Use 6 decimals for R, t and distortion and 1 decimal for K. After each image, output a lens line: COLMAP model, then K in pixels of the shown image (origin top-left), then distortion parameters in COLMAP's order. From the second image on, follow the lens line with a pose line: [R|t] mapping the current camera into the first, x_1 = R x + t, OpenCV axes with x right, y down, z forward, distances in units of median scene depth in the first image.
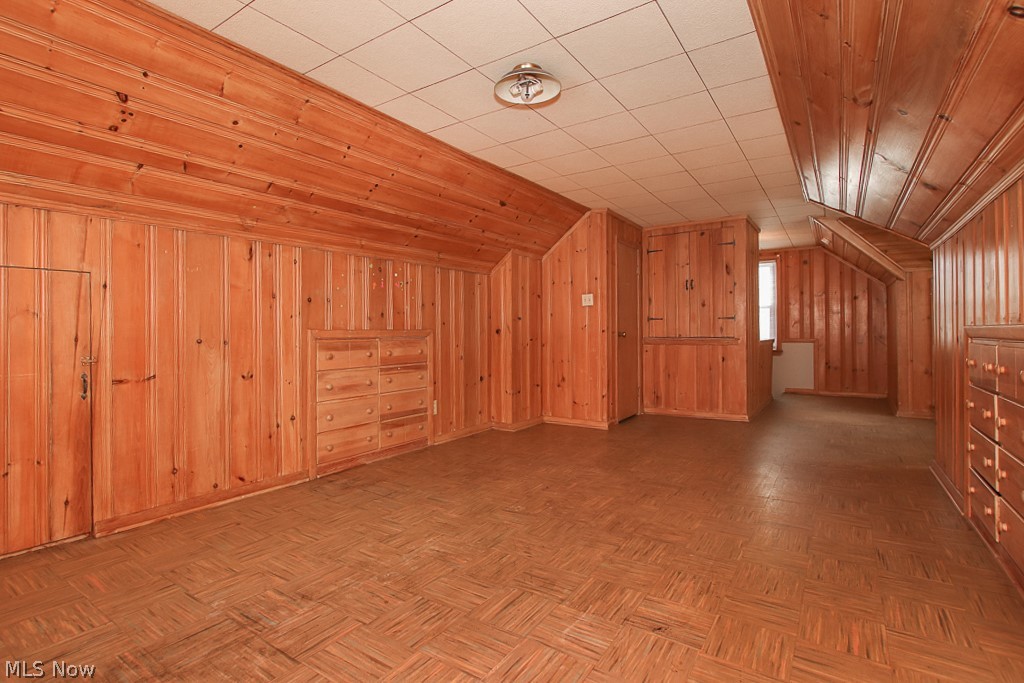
lens RADIAL K [[499.3, 0, 501.4], [0, 499.3, 325.8], [0, 0, 1]] dist [-0.017718, 0.000440]
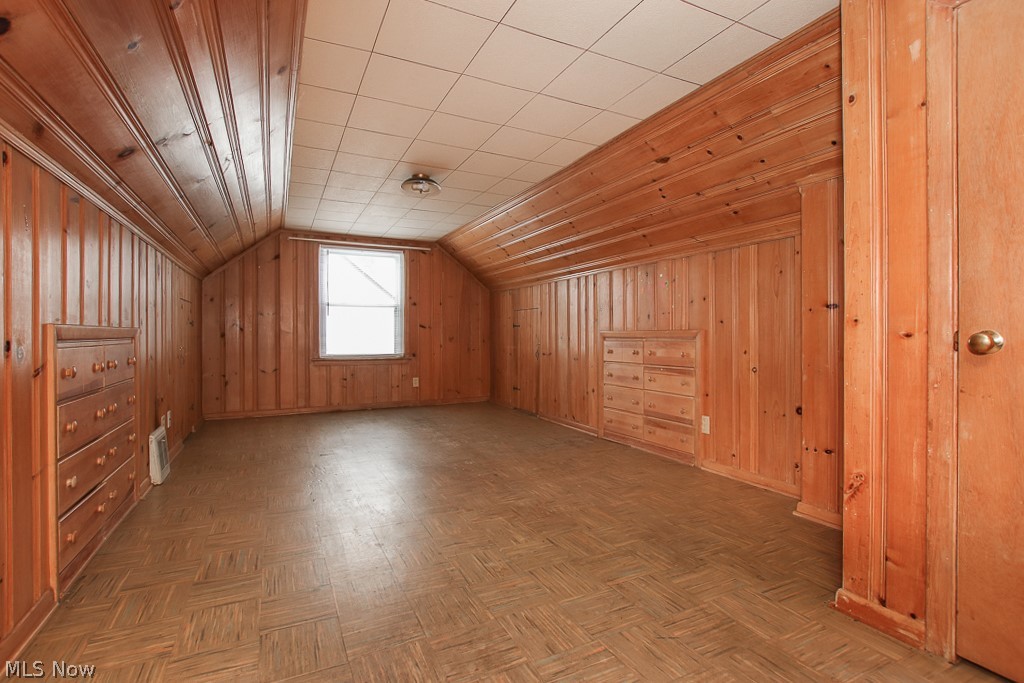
lens RADIAL K [[482.0, 0, 506.8], [0, 482.0, 331.2], [0, 0, 1]] dist [-0.017360, 0.000170]
pose [[-0.495791, -0.002198, -0.868439, 1.024316], [0.011826, 0.999887, -0.009282, 0.019713], [0.868361, -0.014872, -0.495709, 1.590817]]
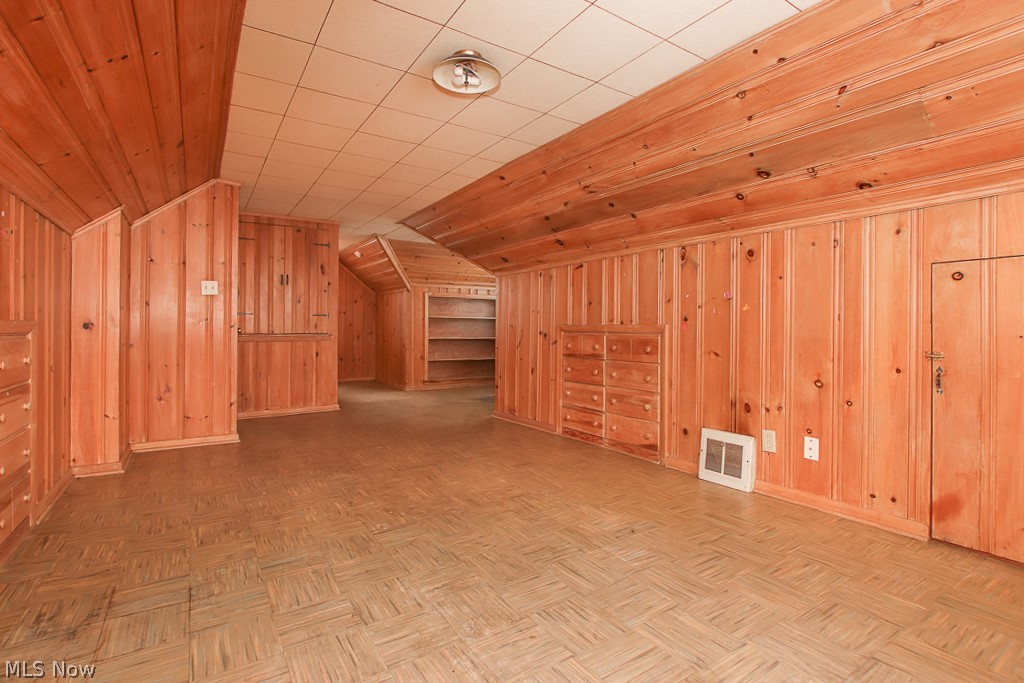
lens RADIAL K [[482.0, 0, 506.8], [0, 482.0, 331.2], [0, 0, 1]] dist [-0.017360, 0.000170]
pose [[0.388510, 0.000320, 0.921444, -0.602212], [-0.014491, 0.999878, 0.005763, 0.011833], [-0.921330, -0.015592, 0.388468, 0.429855]]
